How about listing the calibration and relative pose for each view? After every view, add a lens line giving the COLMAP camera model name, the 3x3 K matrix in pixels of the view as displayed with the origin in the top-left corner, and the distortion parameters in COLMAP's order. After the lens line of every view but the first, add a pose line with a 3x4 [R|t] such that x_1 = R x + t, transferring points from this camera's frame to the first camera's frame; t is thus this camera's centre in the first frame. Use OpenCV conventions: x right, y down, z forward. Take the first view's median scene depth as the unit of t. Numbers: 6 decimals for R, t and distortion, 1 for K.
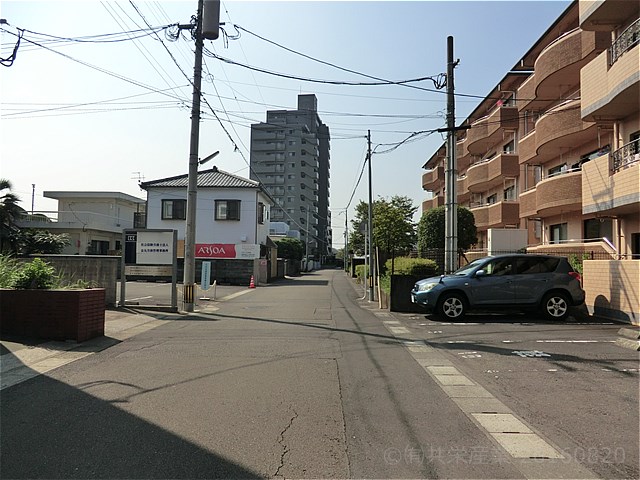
lens RADIAL K [[462.4, 0, 320.0], [0, 462.4, 240.0], [0, 0, 1]] dist [-0.096812, 0.102108]
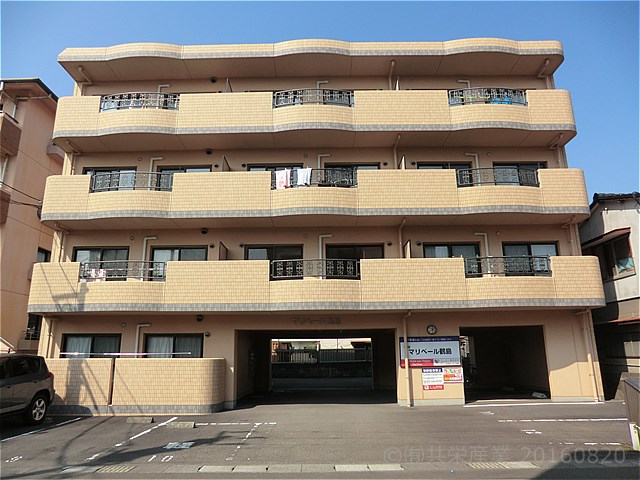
lens RADIAL K [[423.6, 0, 318.8], [0, 423.6, 264.4], [0, 0, 1]] dist [-0.031226, 0.004191]
pose [[-0.023548, 0.203927, 0.978703, -0.385797], [-0.041388, 0.977936, -0.204763, 0.004264], [-0.998866, -0.045329, -0.014589, 0.411854]]
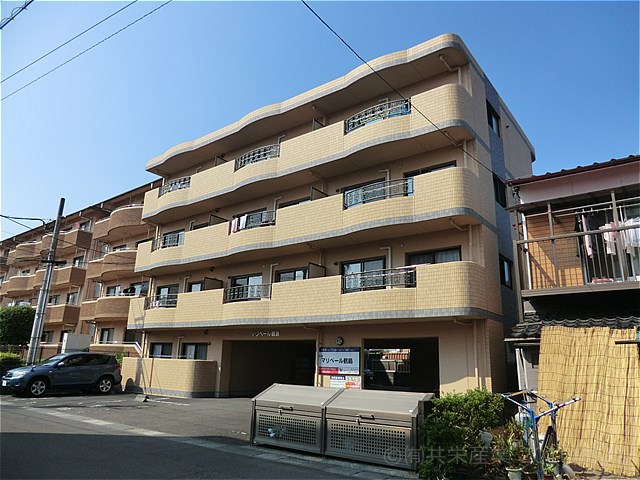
lens RADIAL K [[462.4, 0, 320.0], [0, 462.4, 240.0], [0, 0, 1]] dist [-0.096812, 0.102108]
pose [[0.588860, 0.212306, 0.779853, -0.406316], [-0.060078, 0.973712, -0.219718, -0.053260], [-0.805999, 0.082531, 0.586135, -0.628108]]
